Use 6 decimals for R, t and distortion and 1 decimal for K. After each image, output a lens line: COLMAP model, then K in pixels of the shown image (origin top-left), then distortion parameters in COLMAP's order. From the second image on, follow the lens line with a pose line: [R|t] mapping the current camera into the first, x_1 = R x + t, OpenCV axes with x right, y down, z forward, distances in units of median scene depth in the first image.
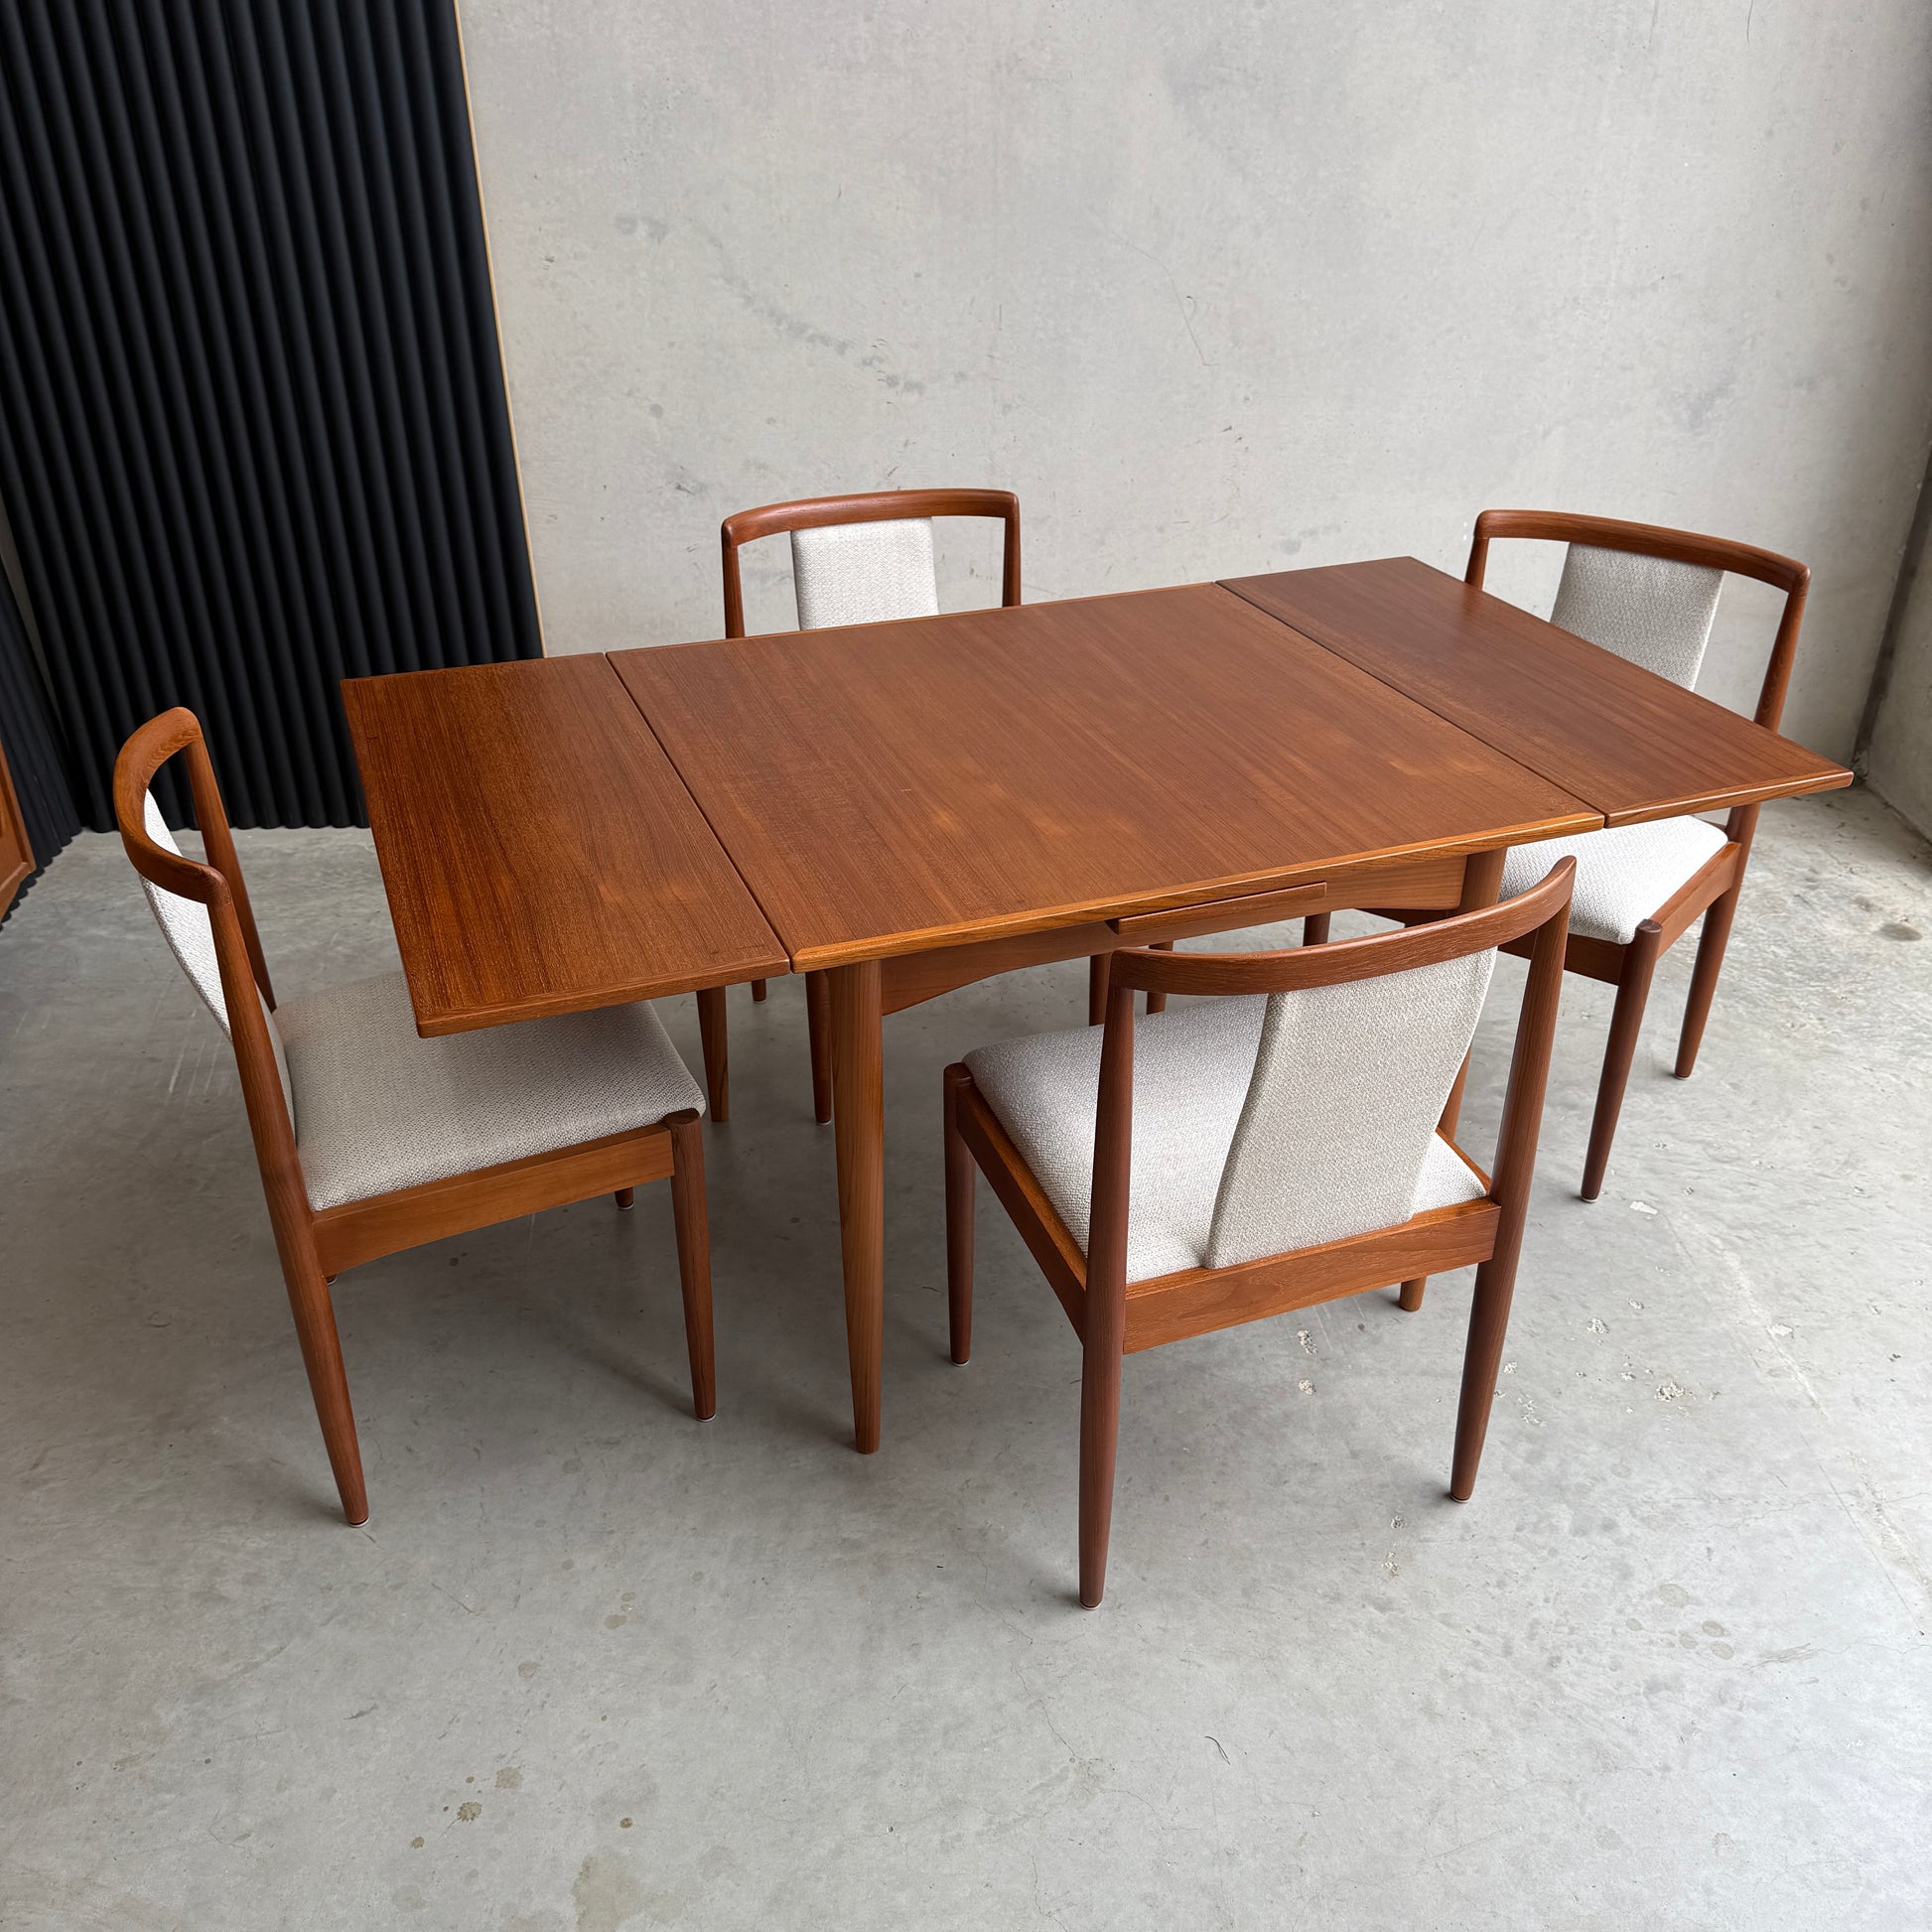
lens RADIAL K [[1832.6, 0, 973.4], [0, 1832.6, 958.2], [0, 0, 1]] dist [-0.002755, 0.000000]
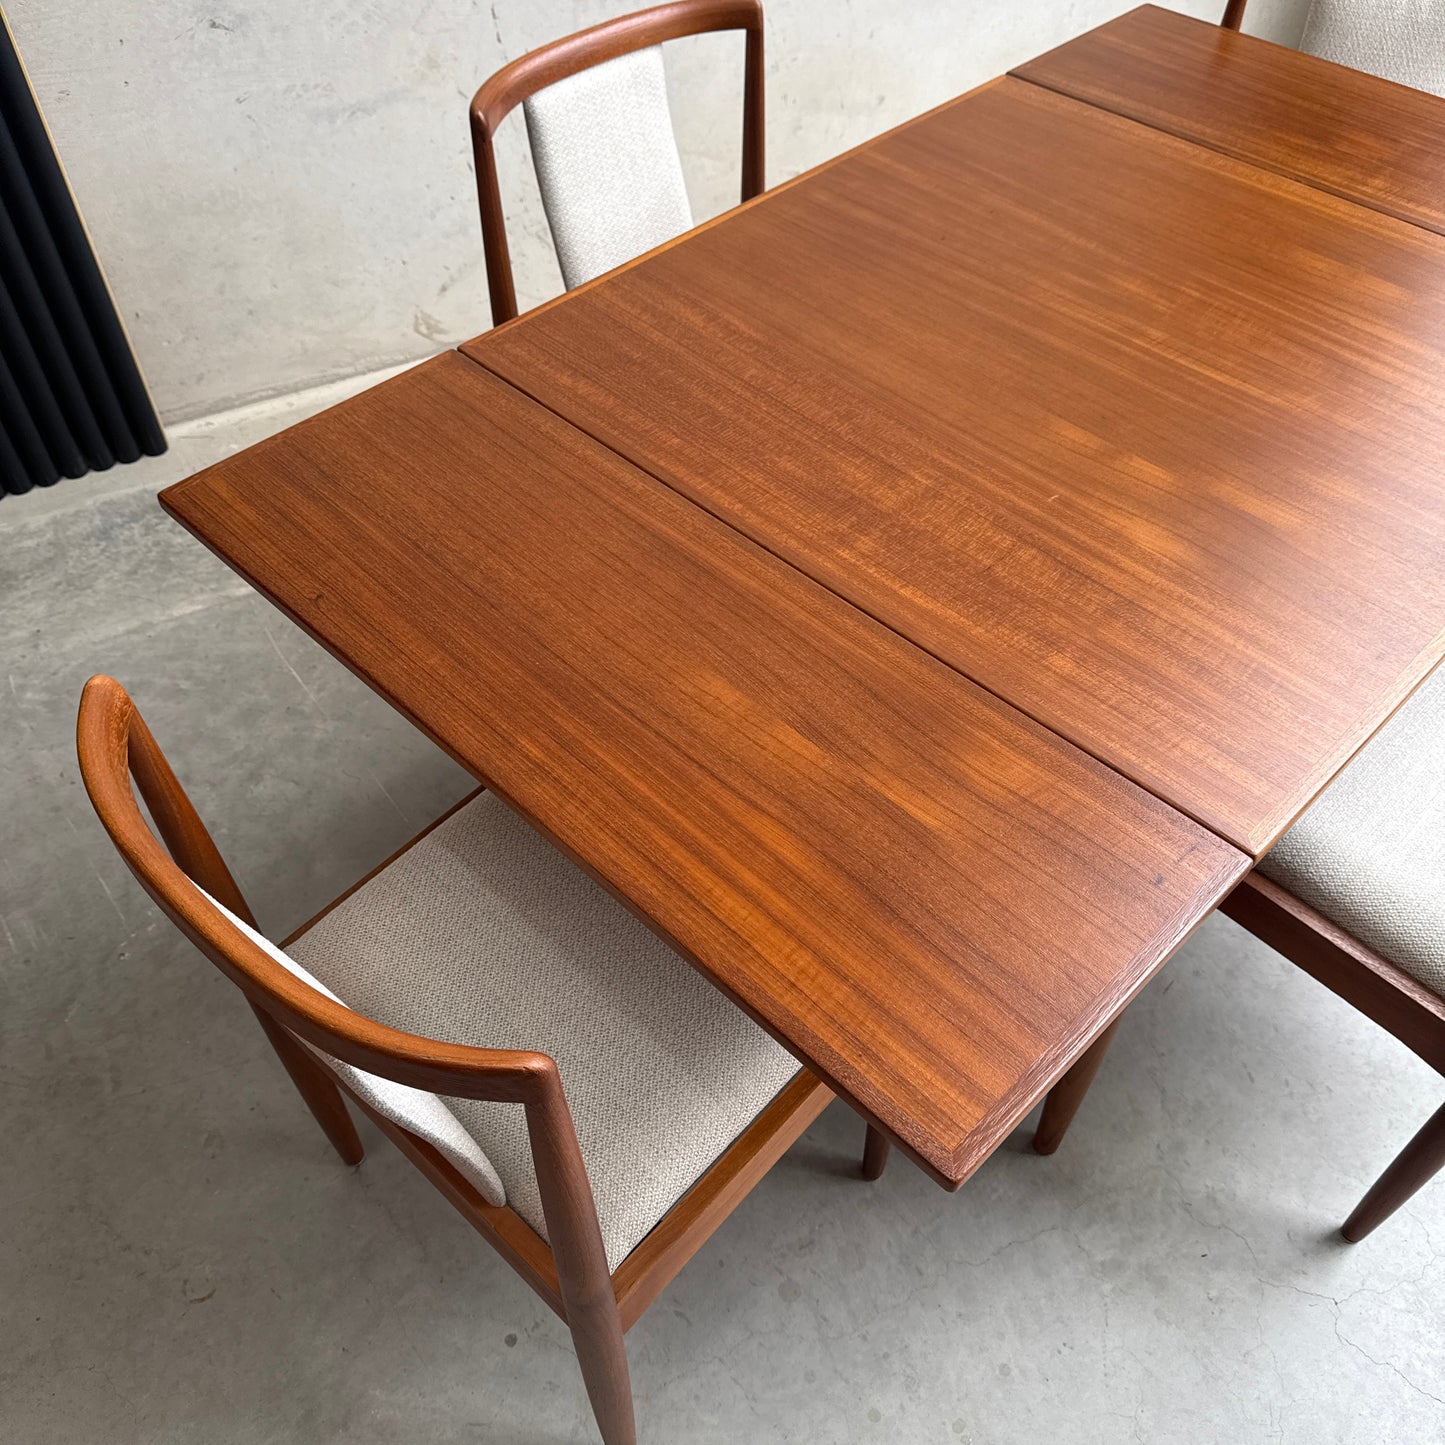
lens RADIAL K [[1370.6, 0, 701.2], [0, 1370.6, 729.5], [0, 0, 1]] dist [-0.002755, 0.000000]
pose [[0.913708, -0.311063, 0.261490, -0.332769], [0.205811, 0.909070, 0.362261, -0.226739], [-0.350399, -0.277184, 0.894645, 0.449167]]
